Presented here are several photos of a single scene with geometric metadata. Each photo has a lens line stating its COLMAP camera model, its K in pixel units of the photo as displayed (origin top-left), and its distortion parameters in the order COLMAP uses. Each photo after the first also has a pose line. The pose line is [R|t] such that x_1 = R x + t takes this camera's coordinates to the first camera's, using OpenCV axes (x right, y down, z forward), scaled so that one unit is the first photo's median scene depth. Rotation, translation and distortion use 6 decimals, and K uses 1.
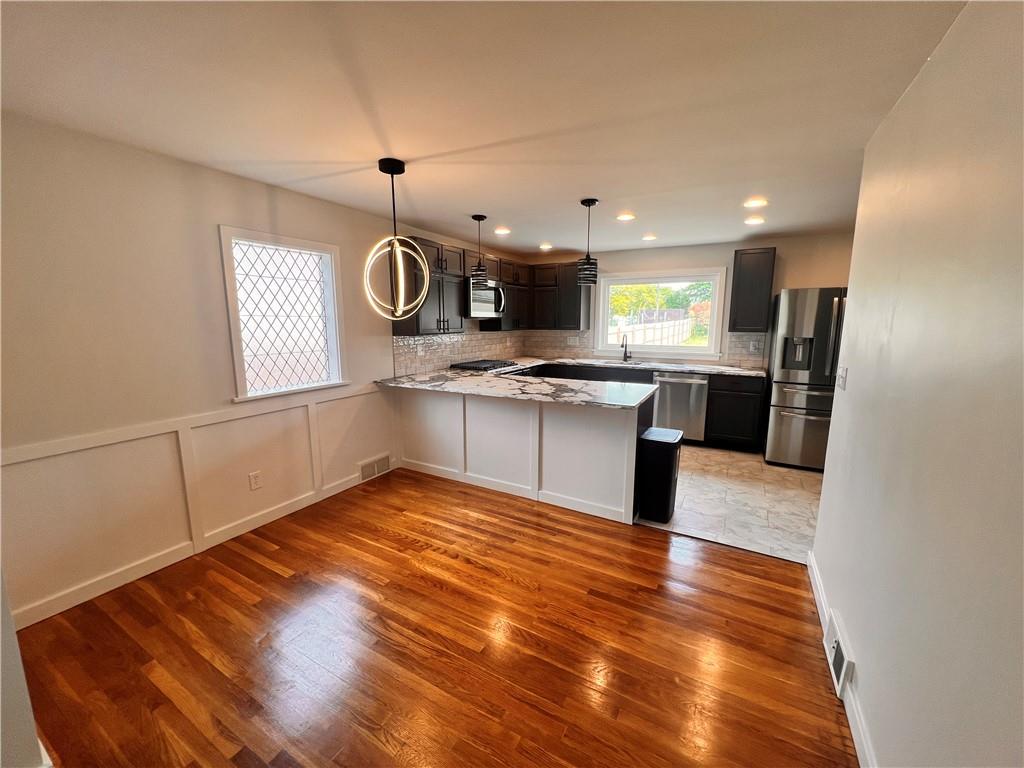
lens RADIAL K [[408.3, 0, 509.8], [0, 408.3, 384.0], [0, 0, 1]] dist [0.002373, 0.000154]
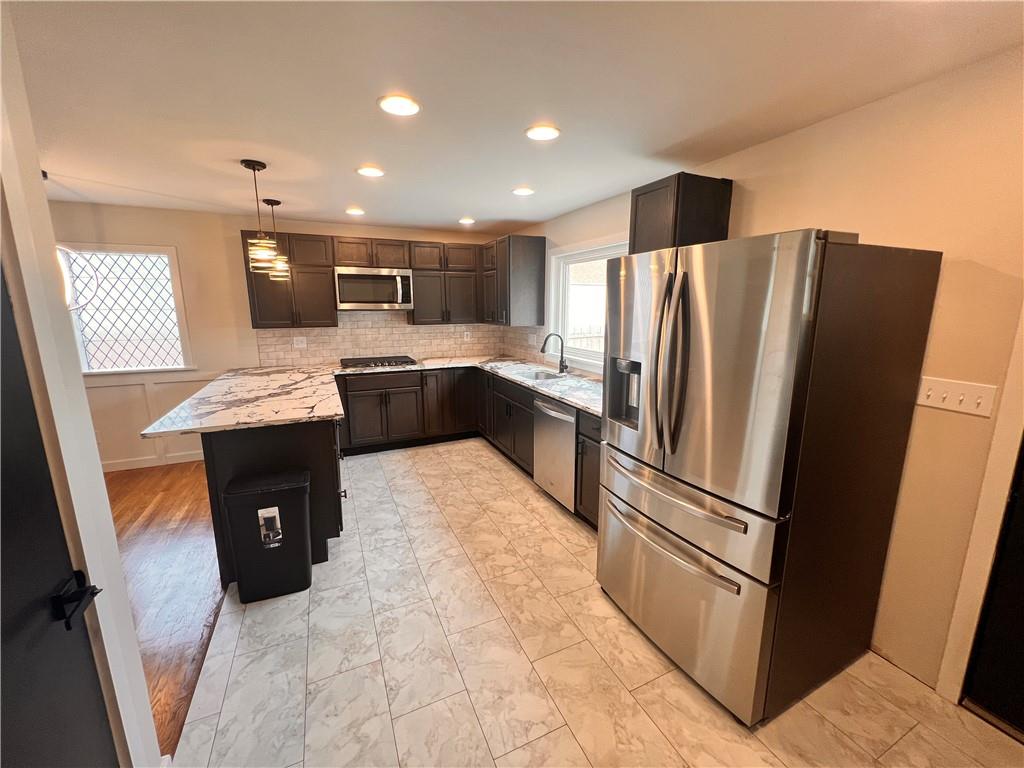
lens RADIAL K [[409.2, 0, 509.8], [0, 409.2, 381.8], [0, 0, 1]] dist [-0.000746, -0.000750]
pose [[0.809684, 0.106251, -0.577168, 0.932213], [-0.092557, 0.994285, 0.053194, -0.103321], [0.579522, 0.010350, 0.814891, 0.564324]]
